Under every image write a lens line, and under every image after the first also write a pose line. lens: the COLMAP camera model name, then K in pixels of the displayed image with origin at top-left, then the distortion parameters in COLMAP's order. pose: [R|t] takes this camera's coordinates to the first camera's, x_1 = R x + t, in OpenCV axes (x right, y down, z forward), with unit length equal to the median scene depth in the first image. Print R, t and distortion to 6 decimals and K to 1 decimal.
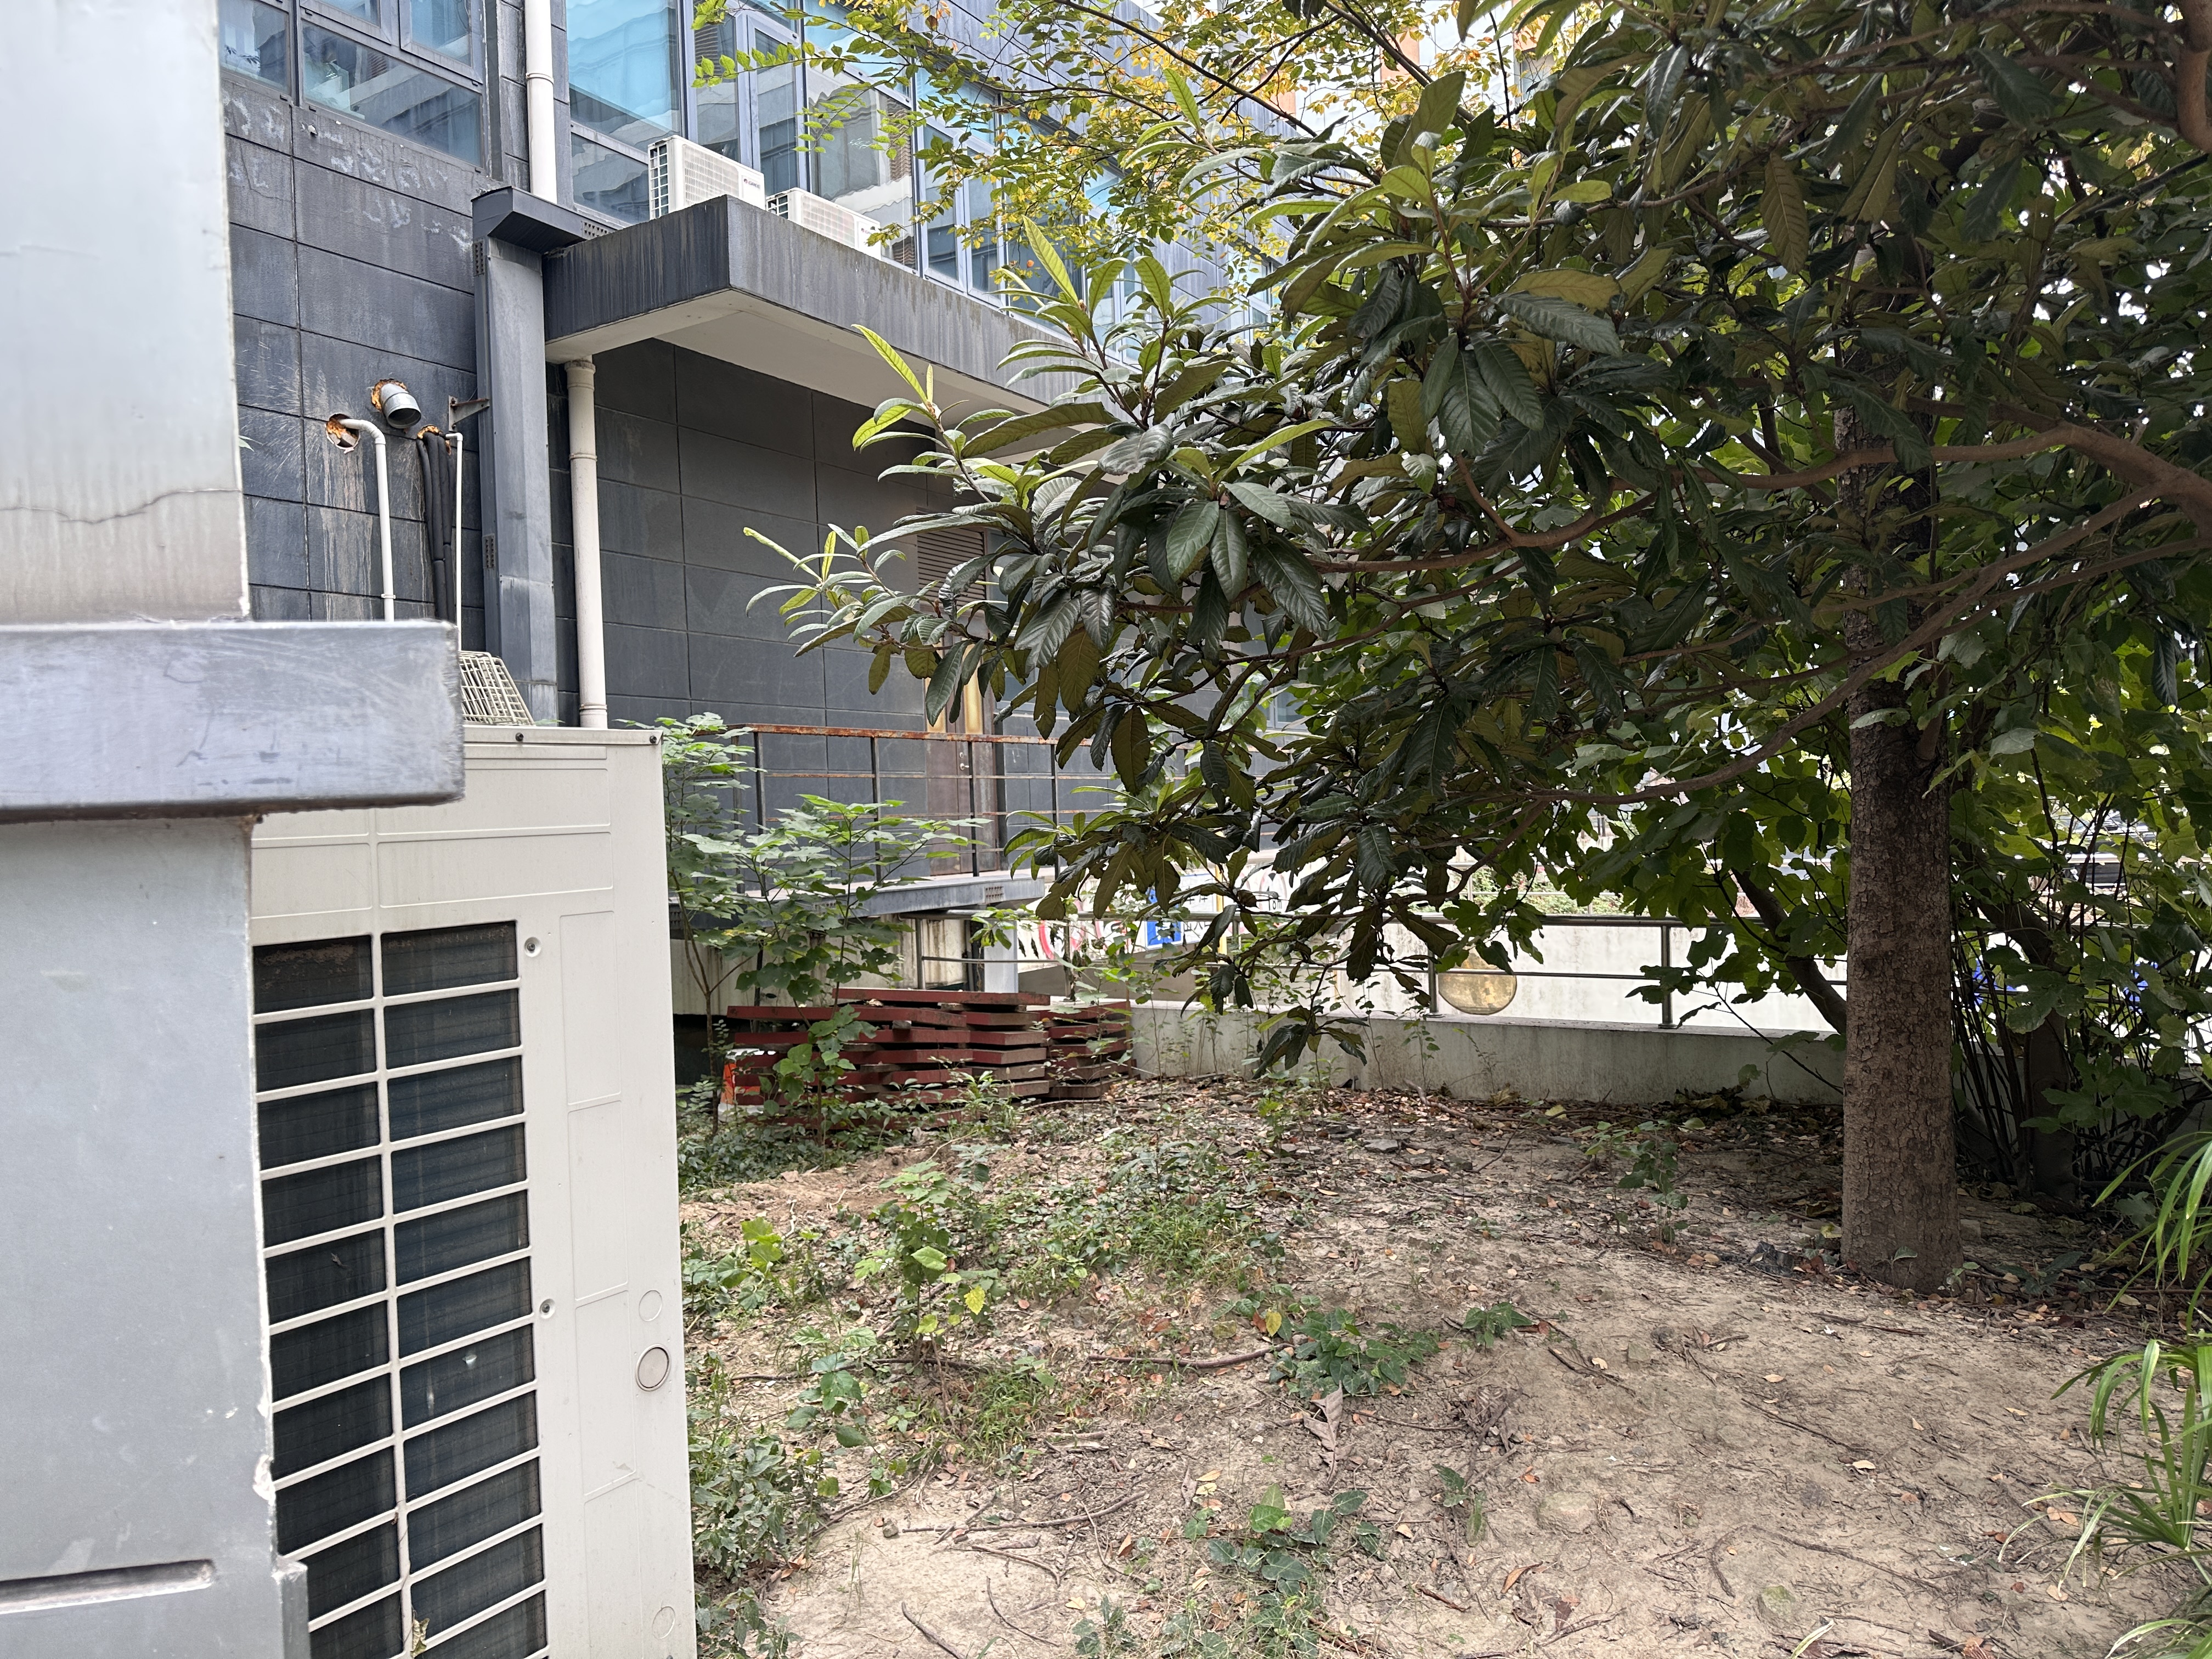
lens RADIAL K [[1558.3, 0, 1106.0], [0, 1558.3, 829.5], [0, 0, 1]] dist [0.006944, -0.000457]
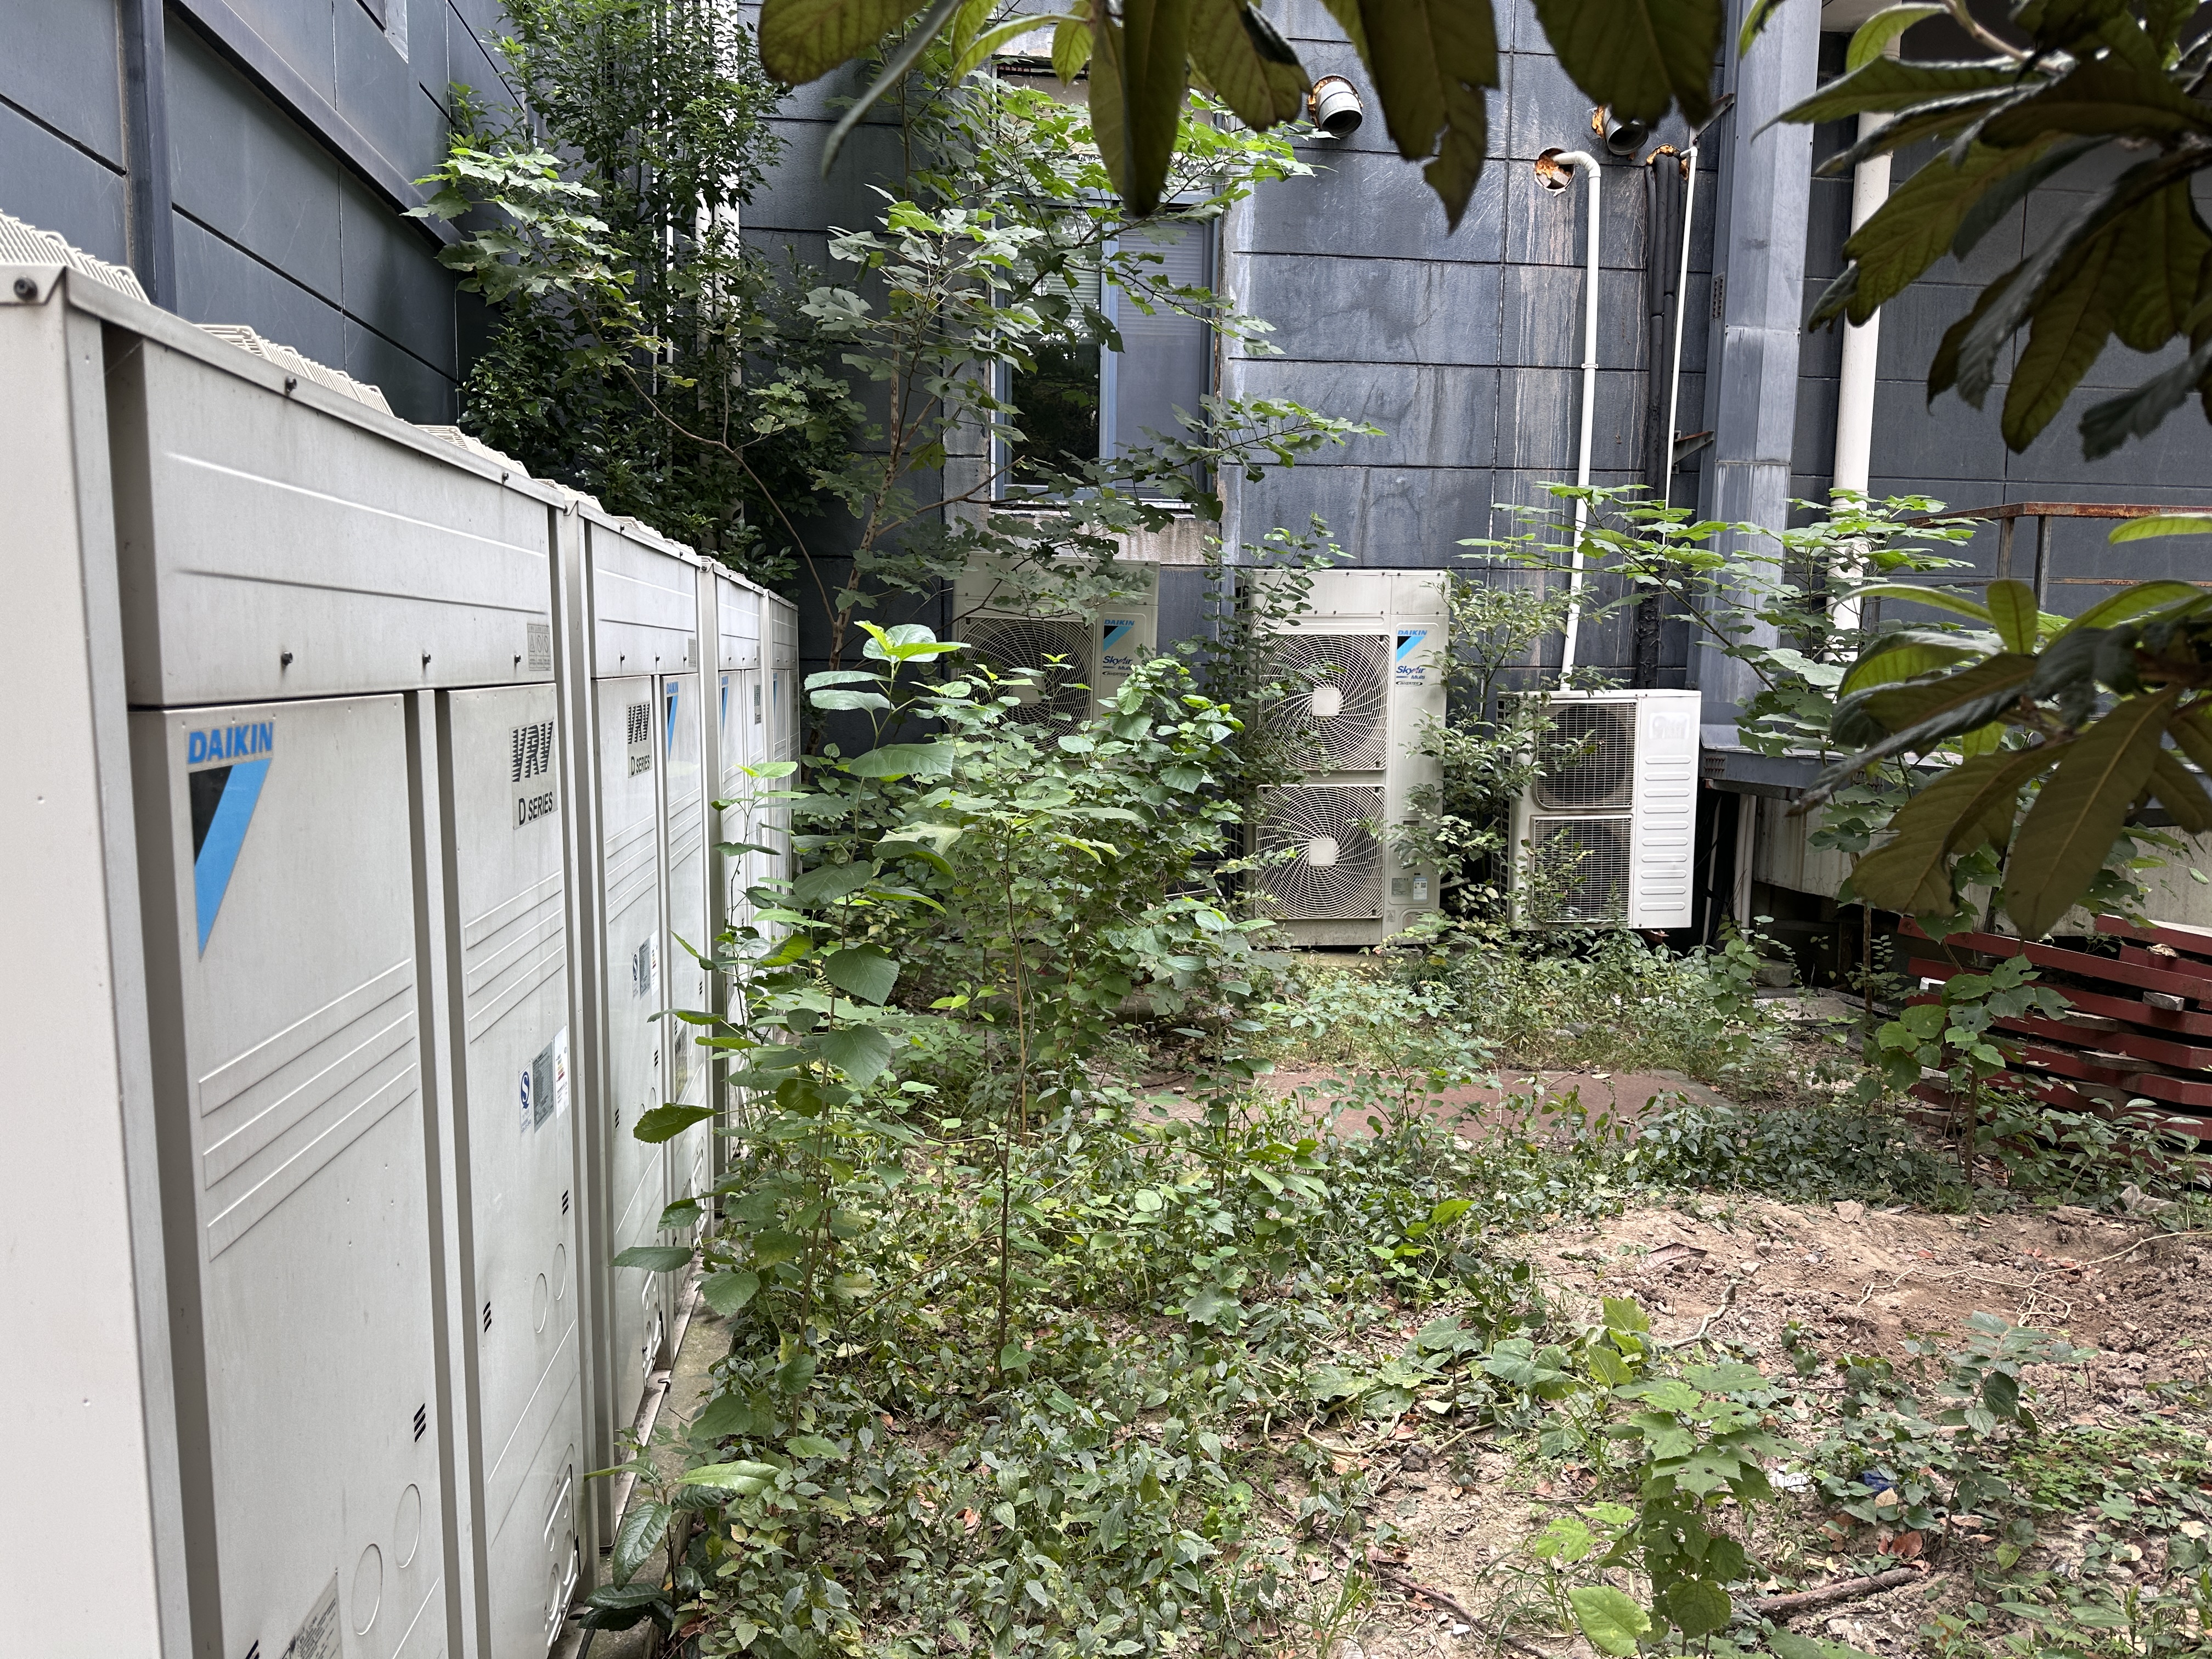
lens RADIAL K [[1558.3, 0, 1106.0], [0, 1558.3, 829.5], [0, 0, 1]] dist [0.006944, -0.000457]
pose [[0.642560, 0.126603, -0.755704, 0.041915], [-0.043756, 0.990709, 0.128769, 0.001609], [0.764985, -0.049675, 0.642130, 0.257135]]
